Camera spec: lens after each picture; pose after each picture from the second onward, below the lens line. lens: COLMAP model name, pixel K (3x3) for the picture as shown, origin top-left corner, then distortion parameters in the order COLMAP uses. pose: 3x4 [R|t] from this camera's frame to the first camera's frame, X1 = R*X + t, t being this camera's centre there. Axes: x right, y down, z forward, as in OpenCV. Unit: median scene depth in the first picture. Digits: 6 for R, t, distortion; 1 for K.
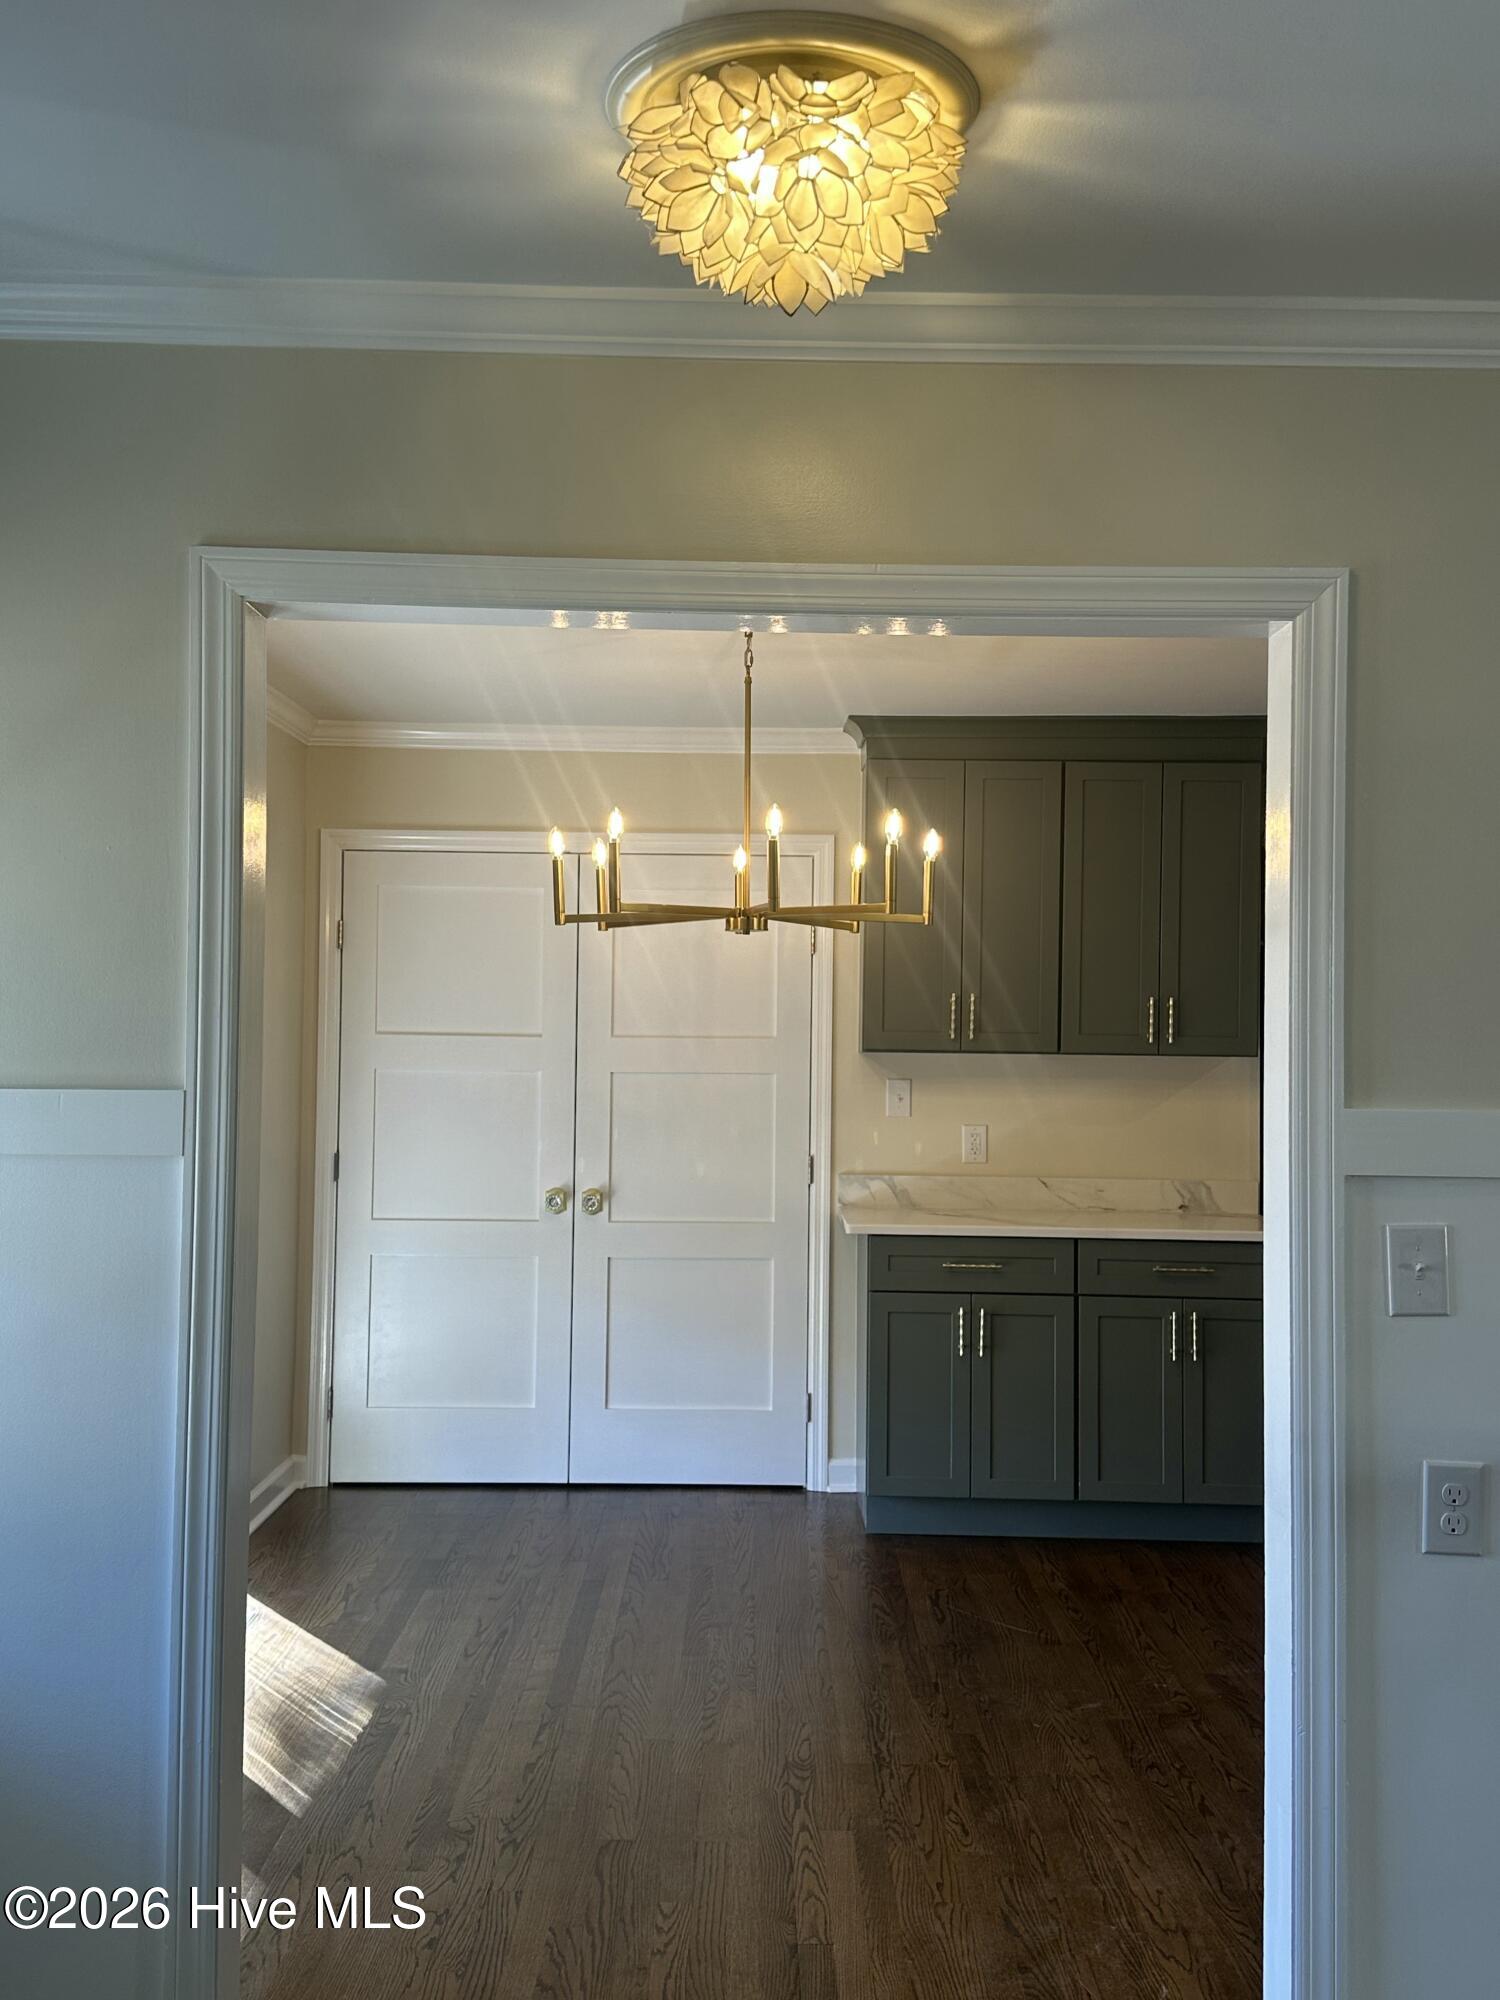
lens RADIAL K [[1975.6, 0, 750.0], [0, 1975.6, 1000.0], [0, 0, 1]] dist [0.138365, -0.228217]
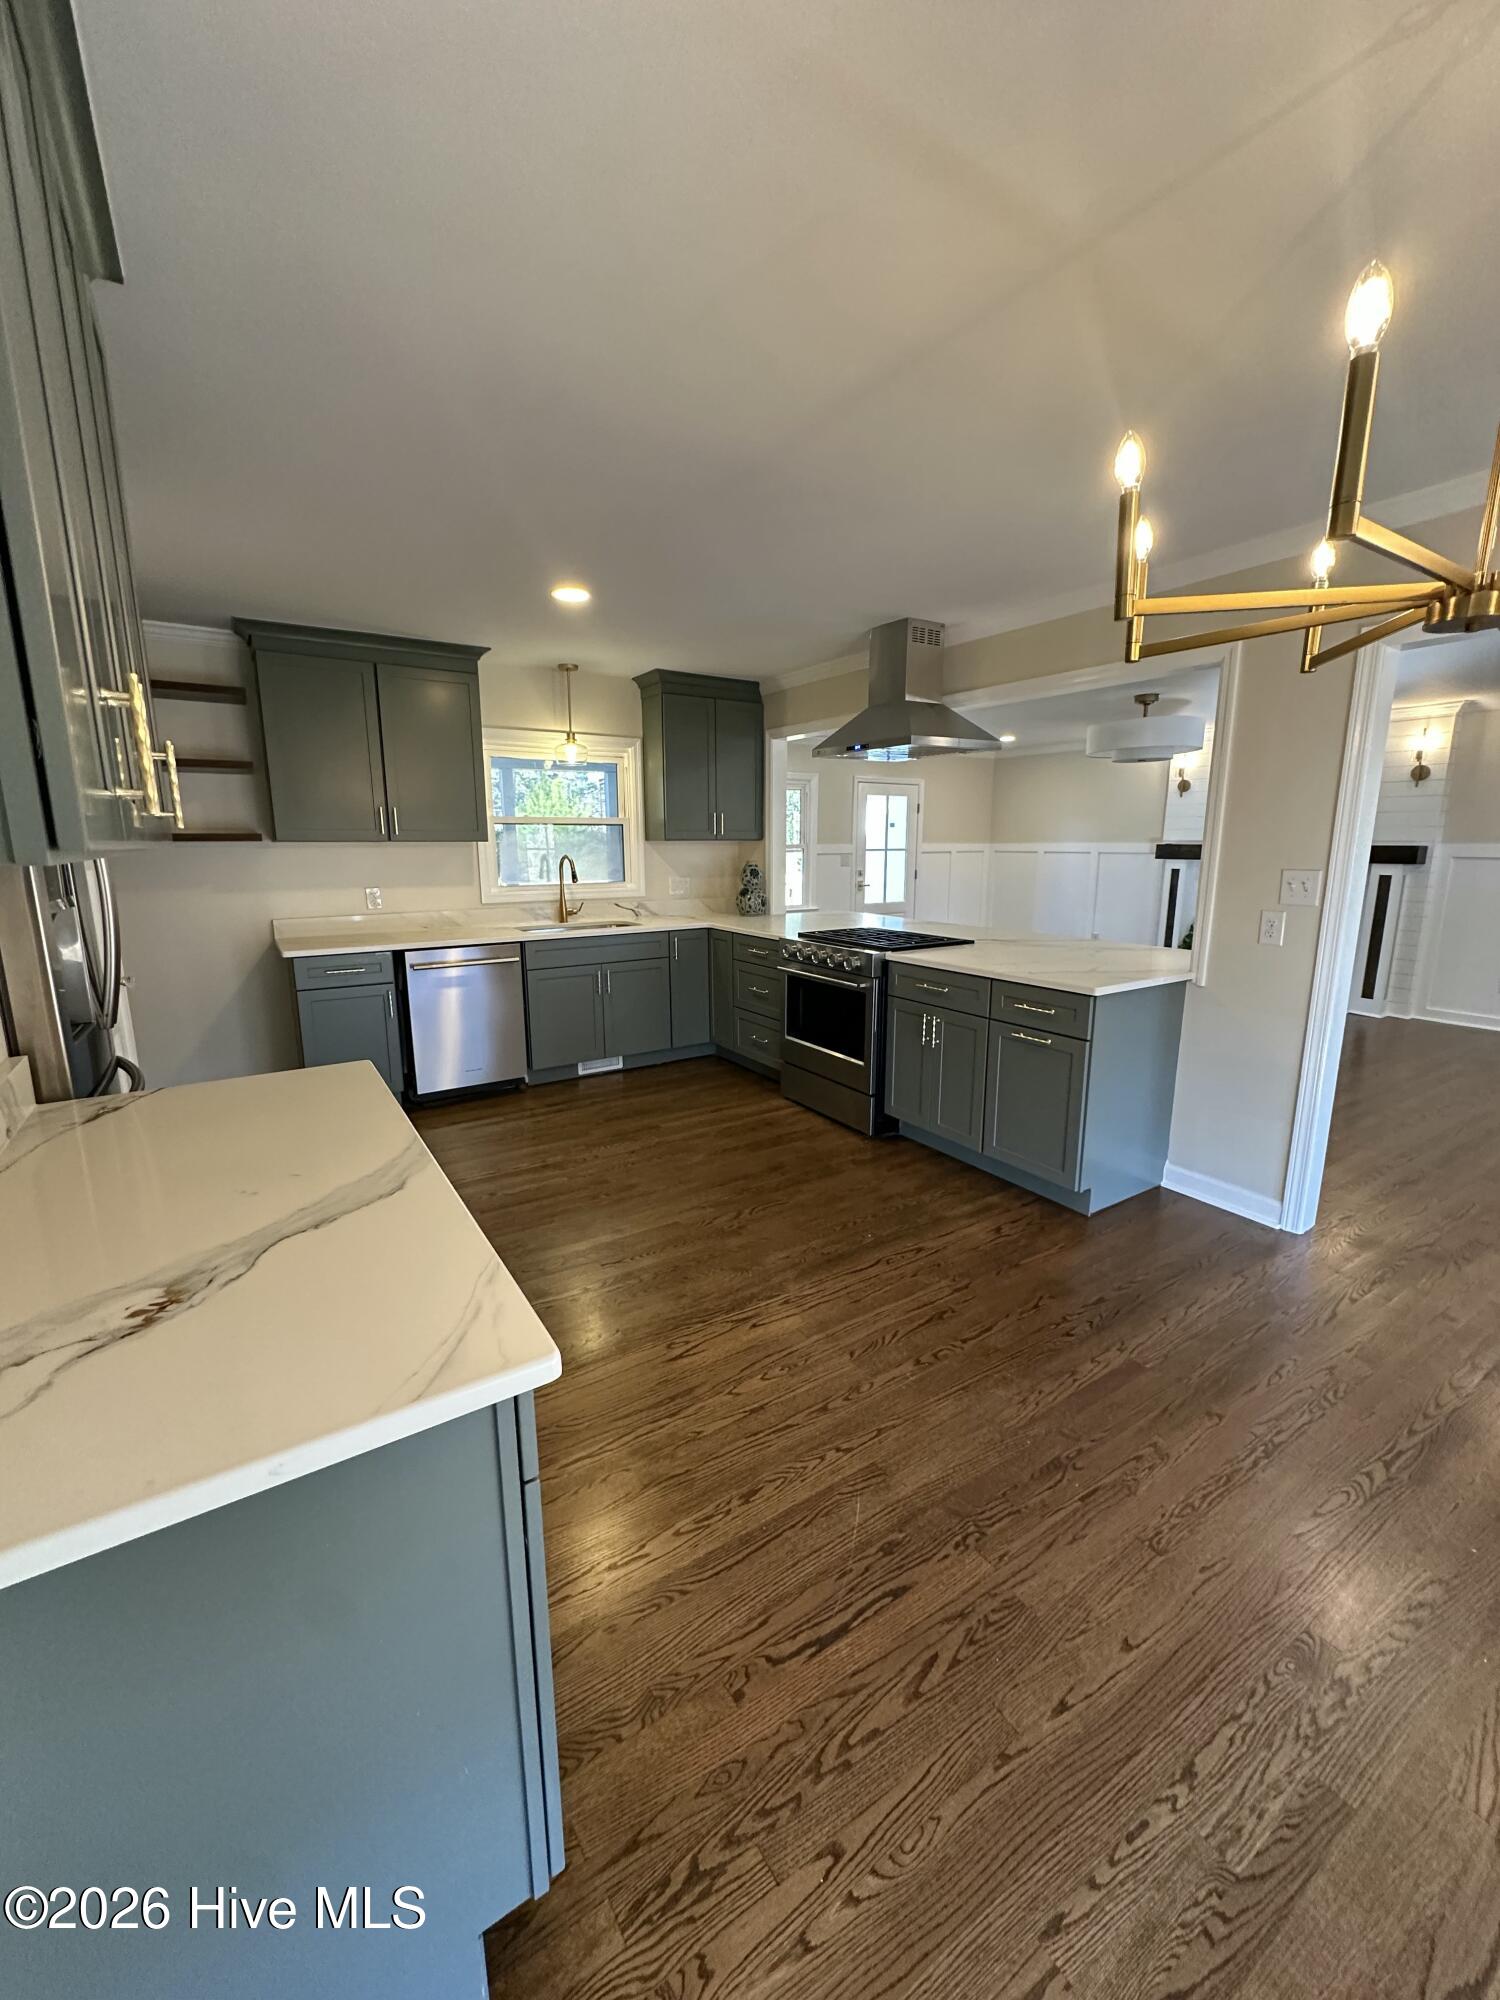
lens RADIAL K [[795.5, 0, 747.0], [0, 795.5, 998.5], [0, 0, 1]] dist [-0.001904, 0.000510]
pose [[-0.541954, -0.175901, 0.821794, -0.067512], [-0.021011, 0.980381, 0.195989, 0.020656], [-0.840146, 0.088950, -0.535017, 0.946059]]
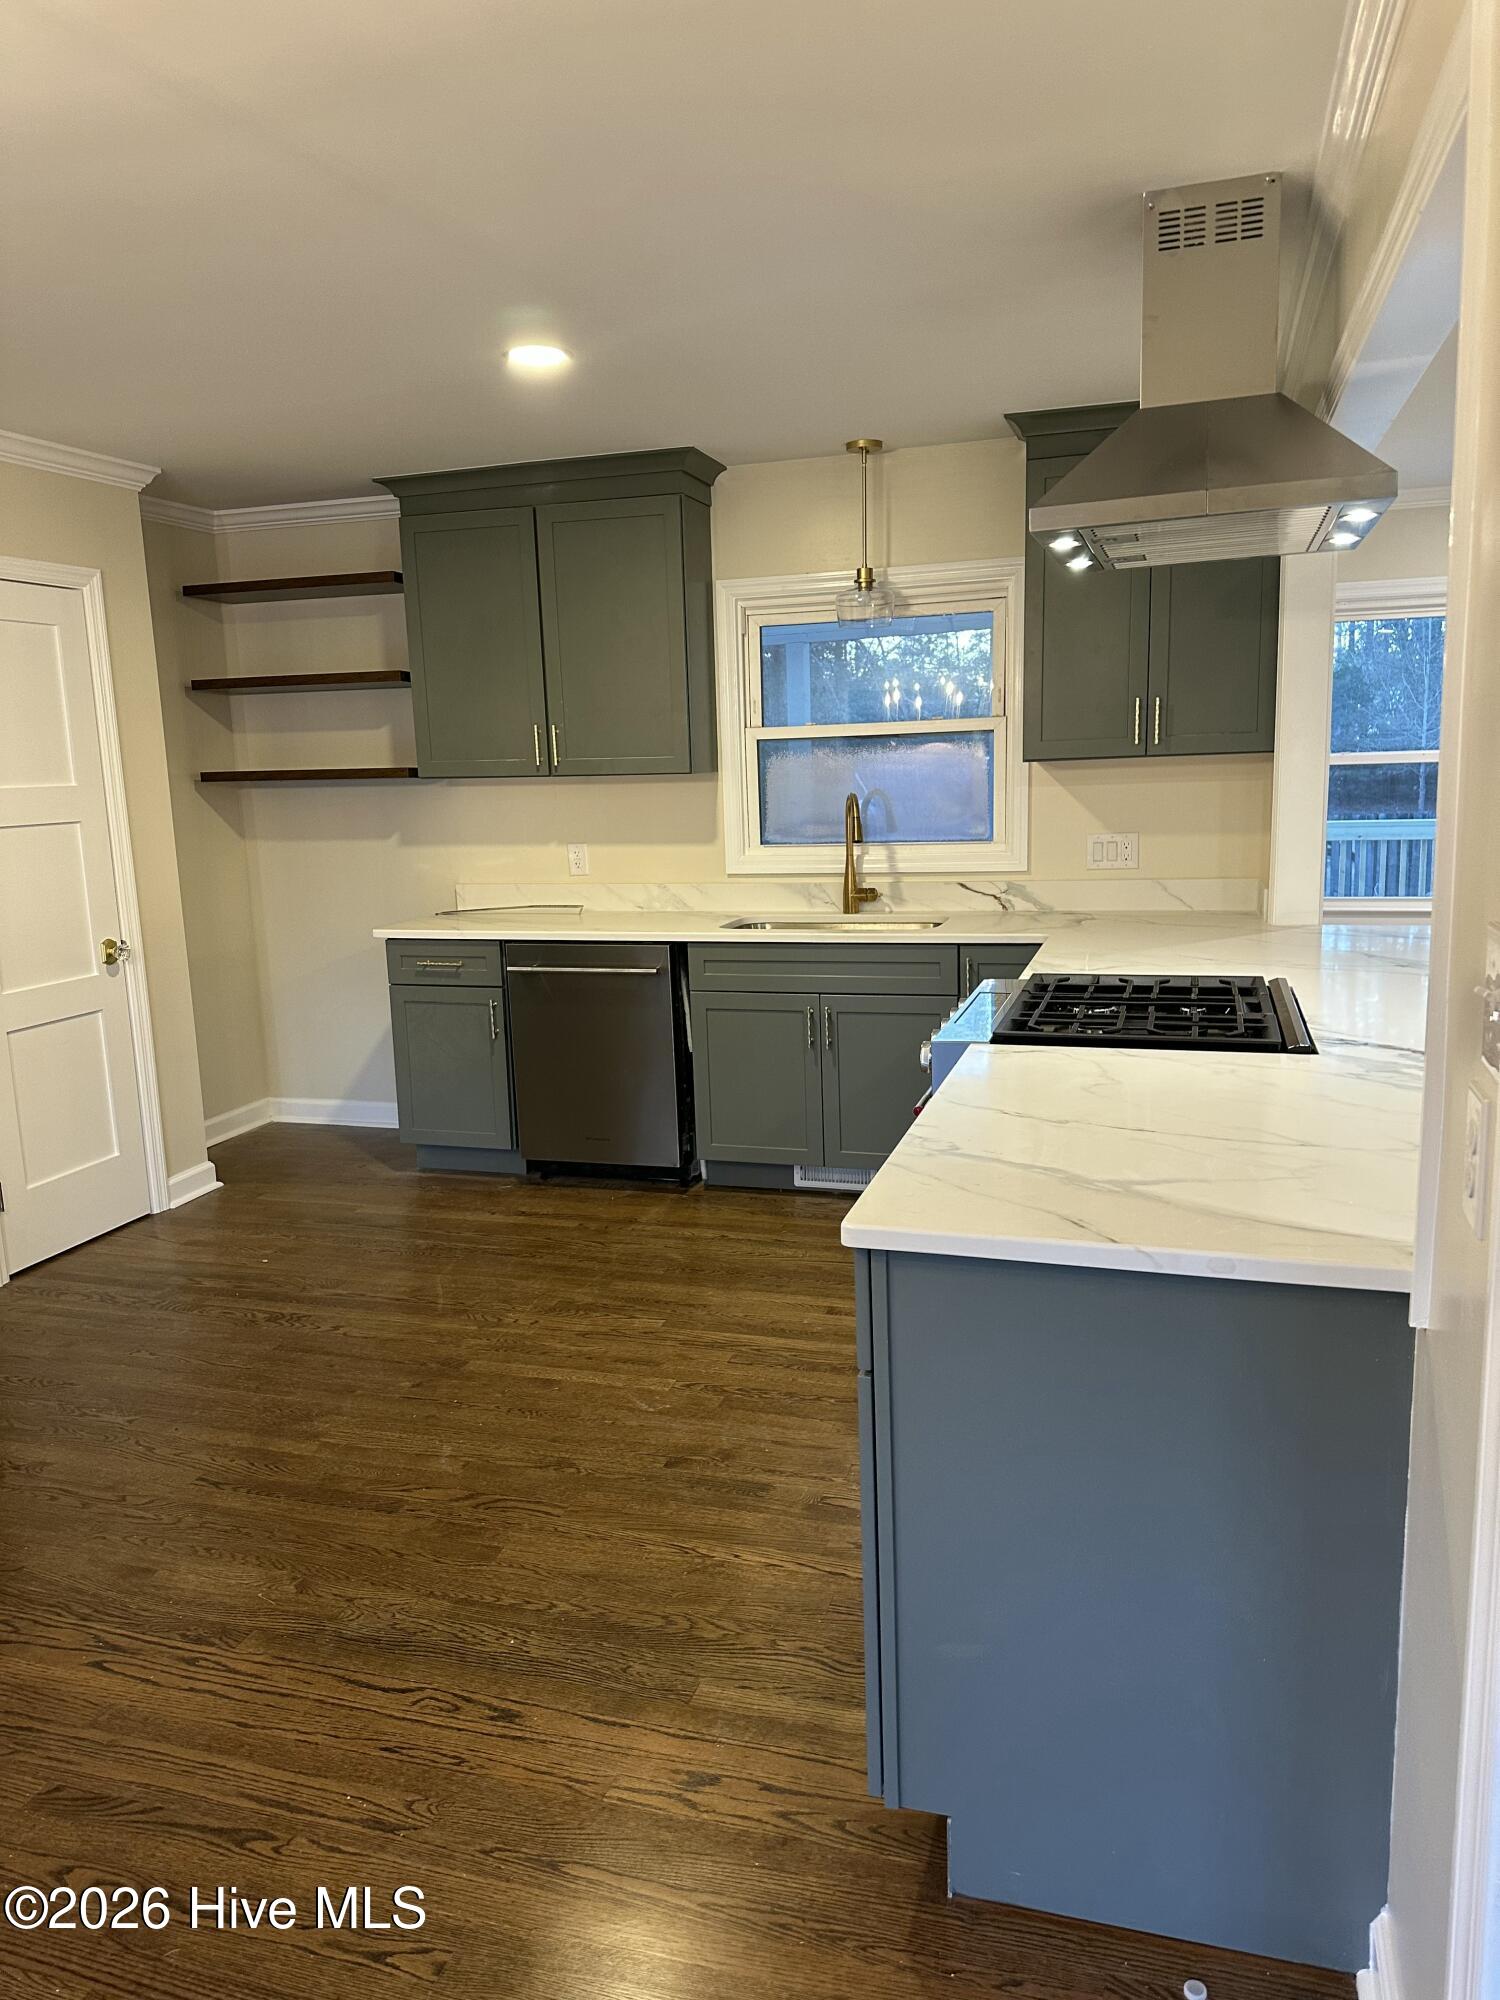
lens RADIAL K [[1396.0, 0, 750.0], [0, 1396.0, 1000.0], [0, 0, 1]] dist [0.096169, -0.135747]
pose [[0.297470, -0.187690, 0.936101, -0.055661], [0.018254, 0.981425, 0.190976, 0.003937], [-0.954557, -0.039722, 0.295370, 0.484482]]
